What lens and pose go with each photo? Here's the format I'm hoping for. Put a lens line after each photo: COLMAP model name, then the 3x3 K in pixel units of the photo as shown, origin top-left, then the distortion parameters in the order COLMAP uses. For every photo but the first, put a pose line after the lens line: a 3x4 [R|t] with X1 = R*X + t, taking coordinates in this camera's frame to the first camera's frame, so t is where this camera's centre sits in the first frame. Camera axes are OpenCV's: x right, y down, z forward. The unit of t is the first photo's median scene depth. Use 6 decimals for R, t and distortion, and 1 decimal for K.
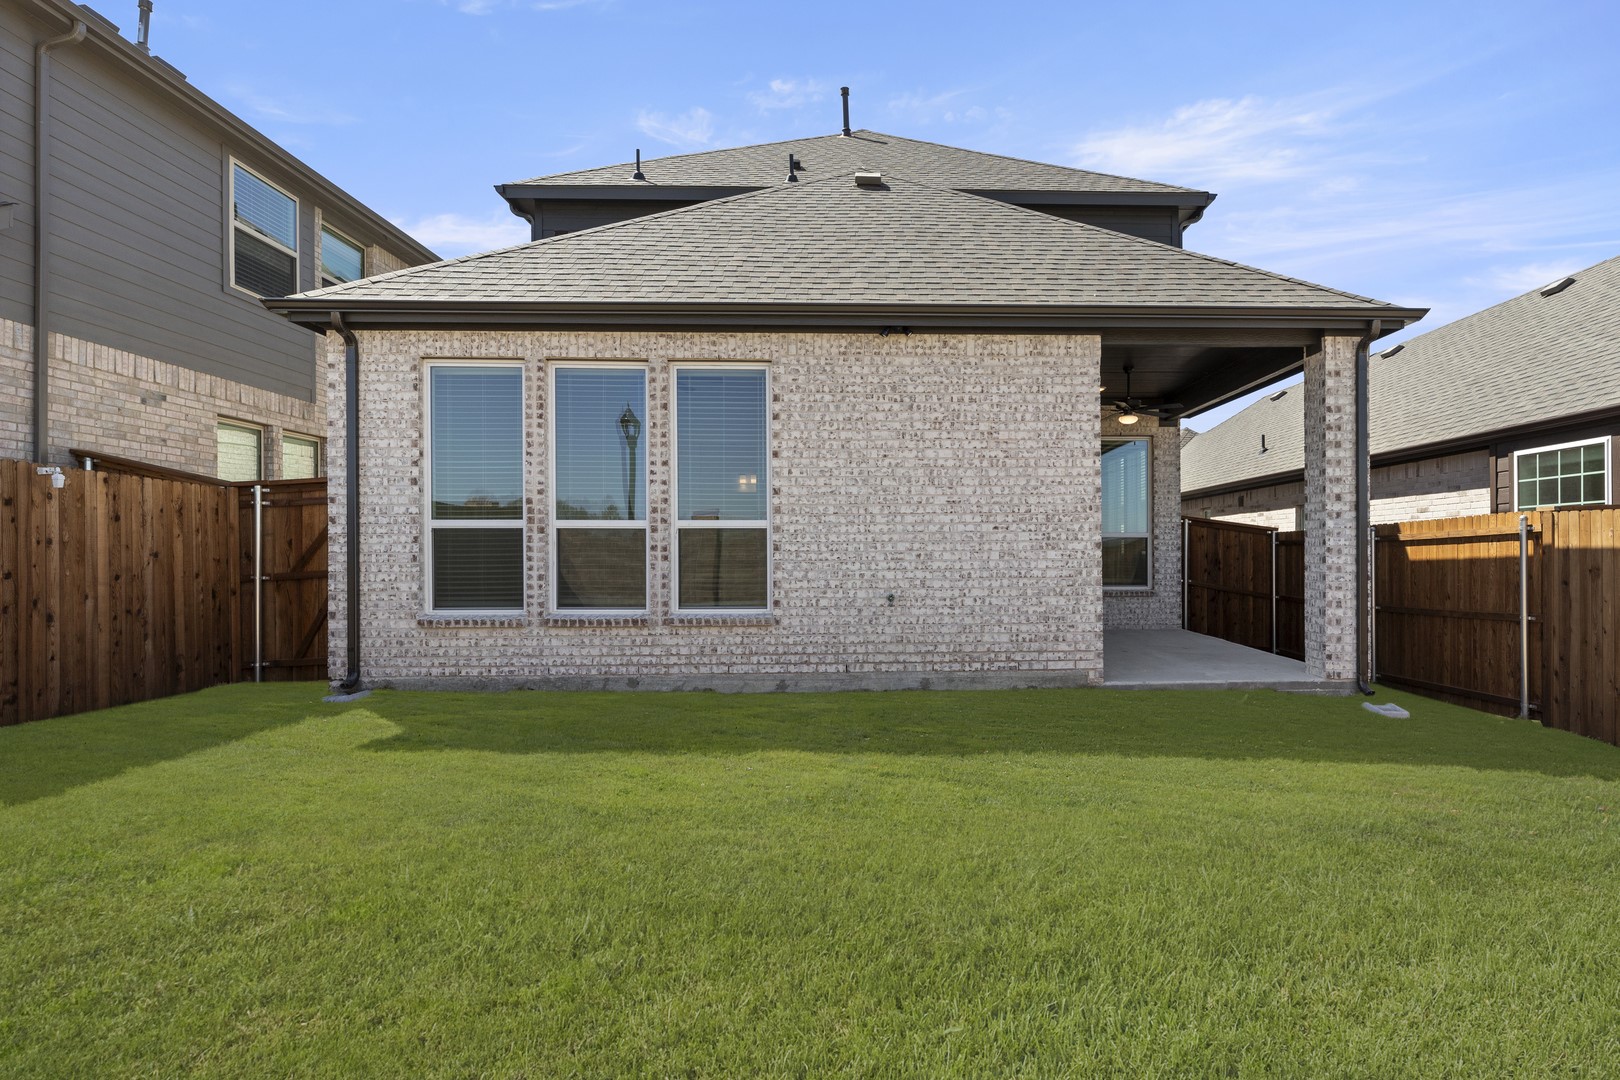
lens RADIAL K [[852.4, 0, 811.2], [0, 852.4, 549.7], [0, 0, 1]] dist [-0.001234, -0.000066]
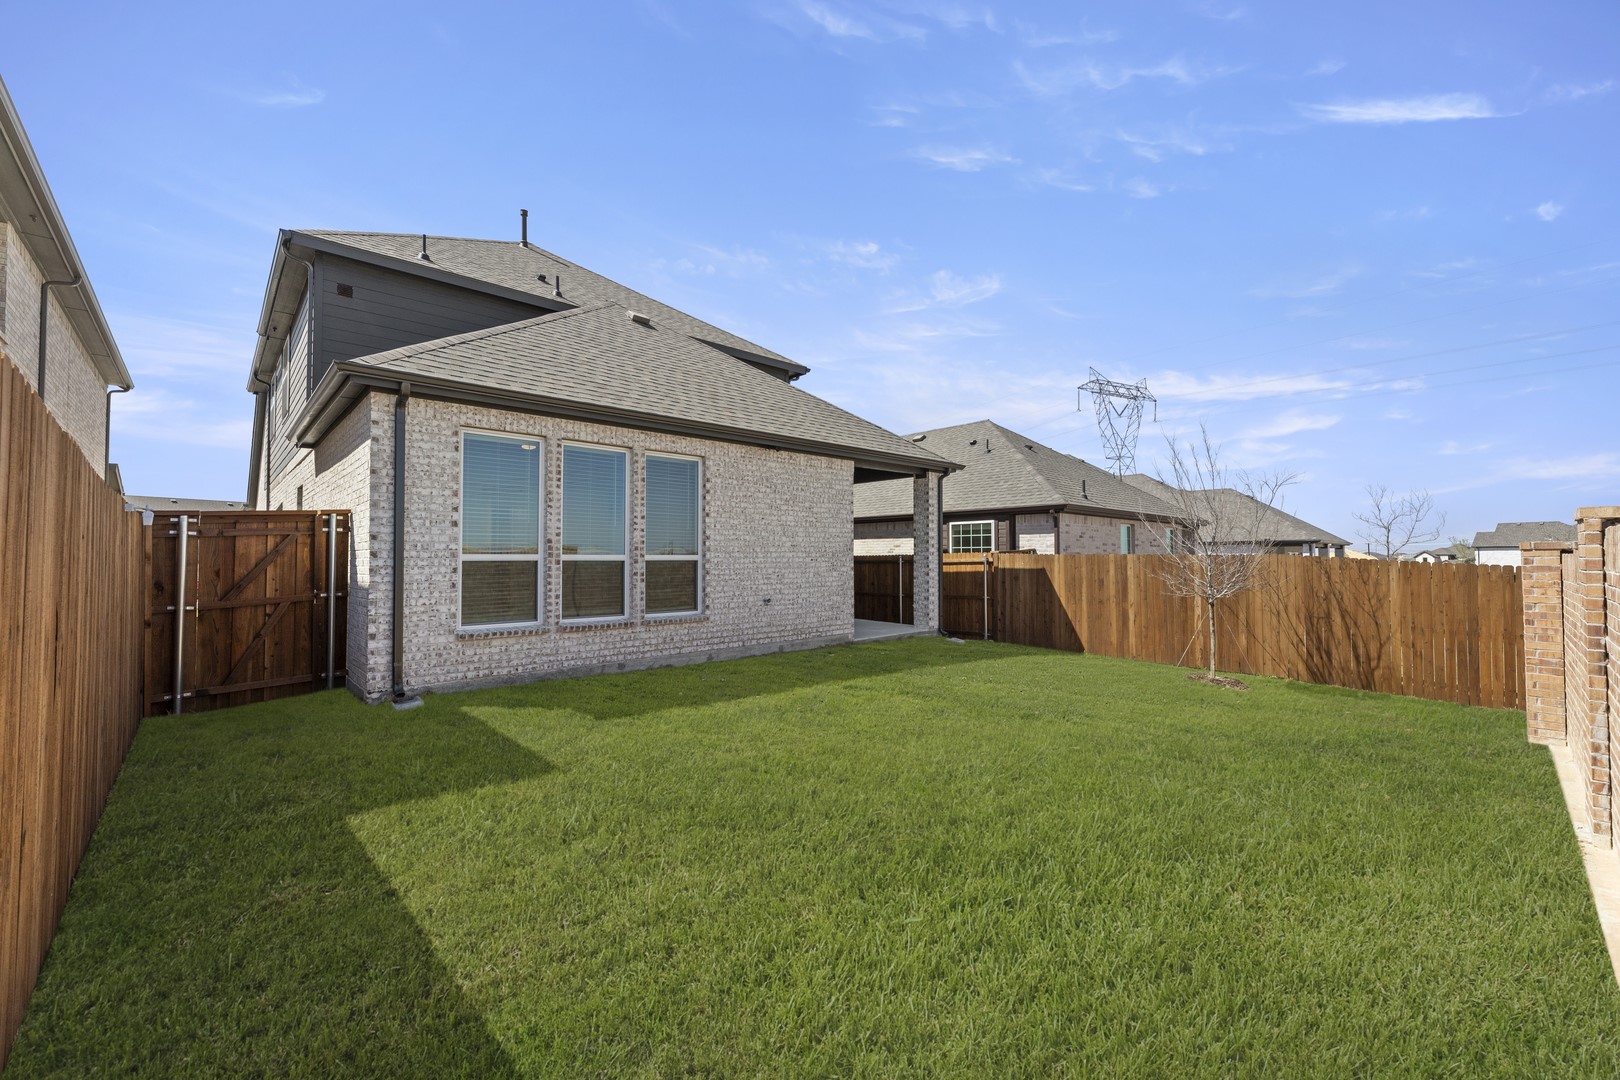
lens RADIAL K [[645.7, 0, 810.0], [0, 645.7, 540.0], [0, 0, 1]] dist [0.001393, 0.000051]
pose [[0.762822, 0.017159, 0.646381, -0.680731], [0.000872, 0.999620, -0.027565, -0.029653], [-0.646608, 0.021591, 0.762517, -0.058670]]
